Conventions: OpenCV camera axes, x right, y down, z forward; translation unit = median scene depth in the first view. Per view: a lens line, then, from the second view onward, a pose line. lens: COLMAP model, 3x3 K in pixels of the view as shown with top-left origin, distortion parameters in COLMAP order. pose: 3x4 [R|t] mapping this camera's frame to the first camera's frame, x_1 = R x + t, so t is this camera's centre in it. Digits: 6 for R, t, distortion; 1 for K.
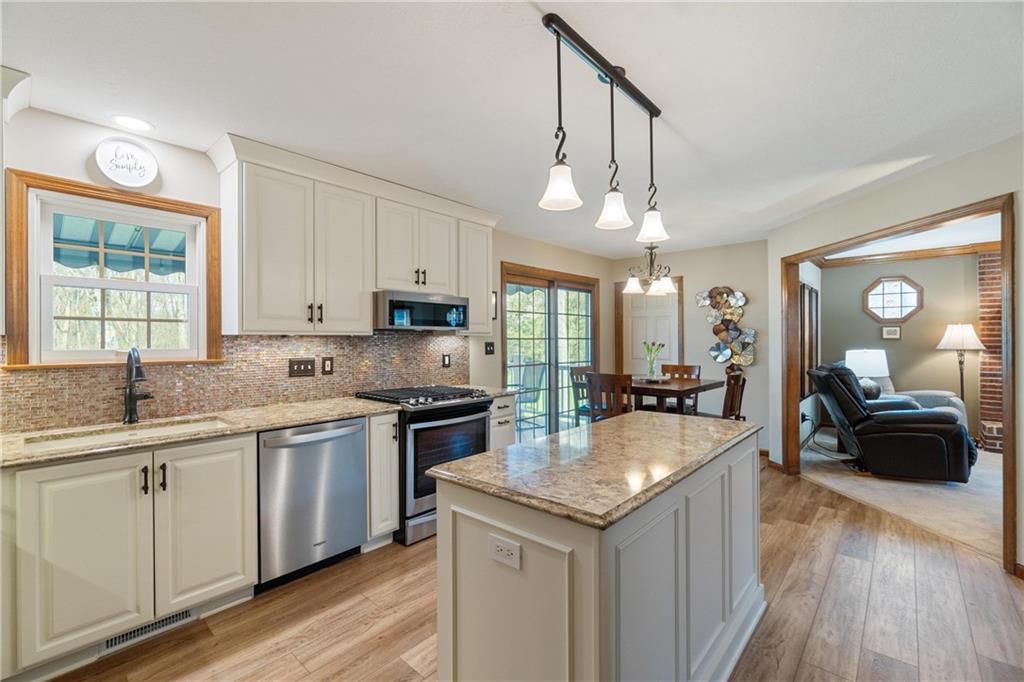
lens RADIAL K [[444.6, 0, 504.2], [0, 444.6, 339.9], [0, 0, 1]] dist [0.000114, 0.000131]
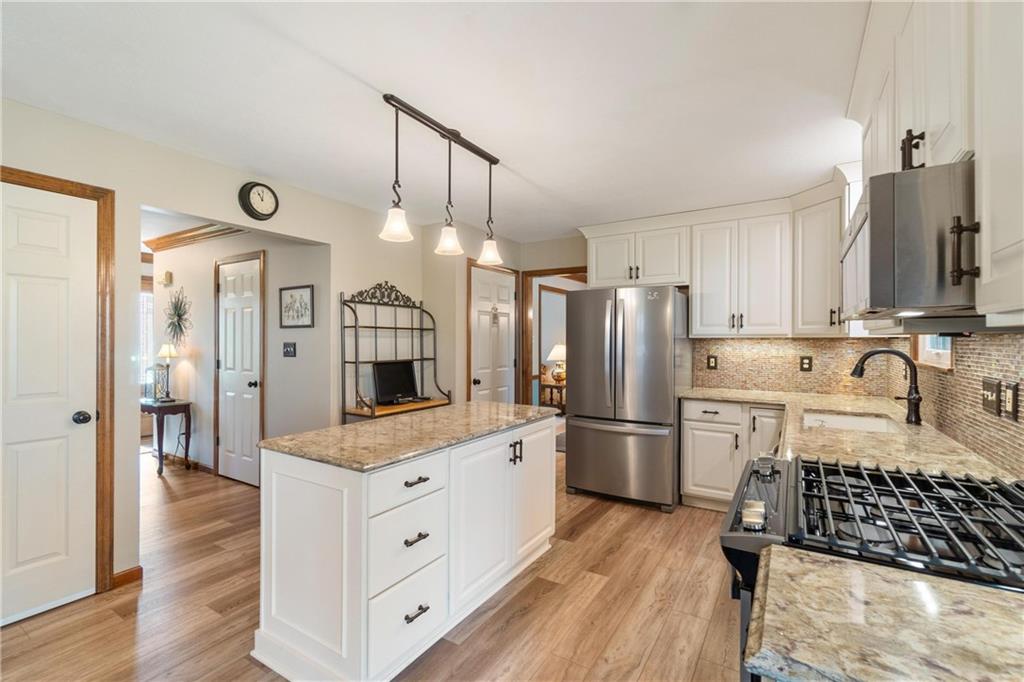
lens RADIAL K [[453.8, 0, 512.7], [0, 453.8, 342.8], [0, 0, 1]] dist [0.002924, 0.000172]
pose [[-0.982558, 0.000123, -0.185956, 0.264606], [-0.001376, 0.999968, 0.007932, -0.004182], [0.185950, 0.008049, -0.982526, 1.983494]]
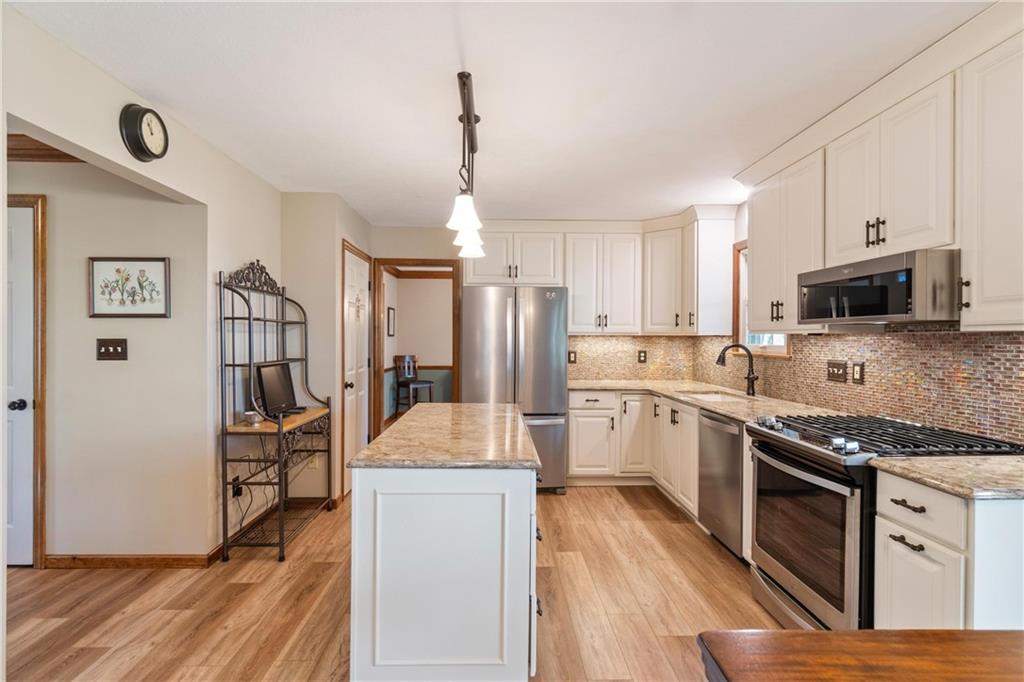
lens RADIAL K [[511.9, 0, 512.0], [0, 511.9, 341.0], [0, 0, 1]] dist [-0.003147, -0.000326]
pose [[-0.717326, 0.001604, -0.696735, 0.968584], [-0.005720, 0.999950, 0.008192, -0.001614], [0.696714, 0.009862, -0.717281, 1.786743]]
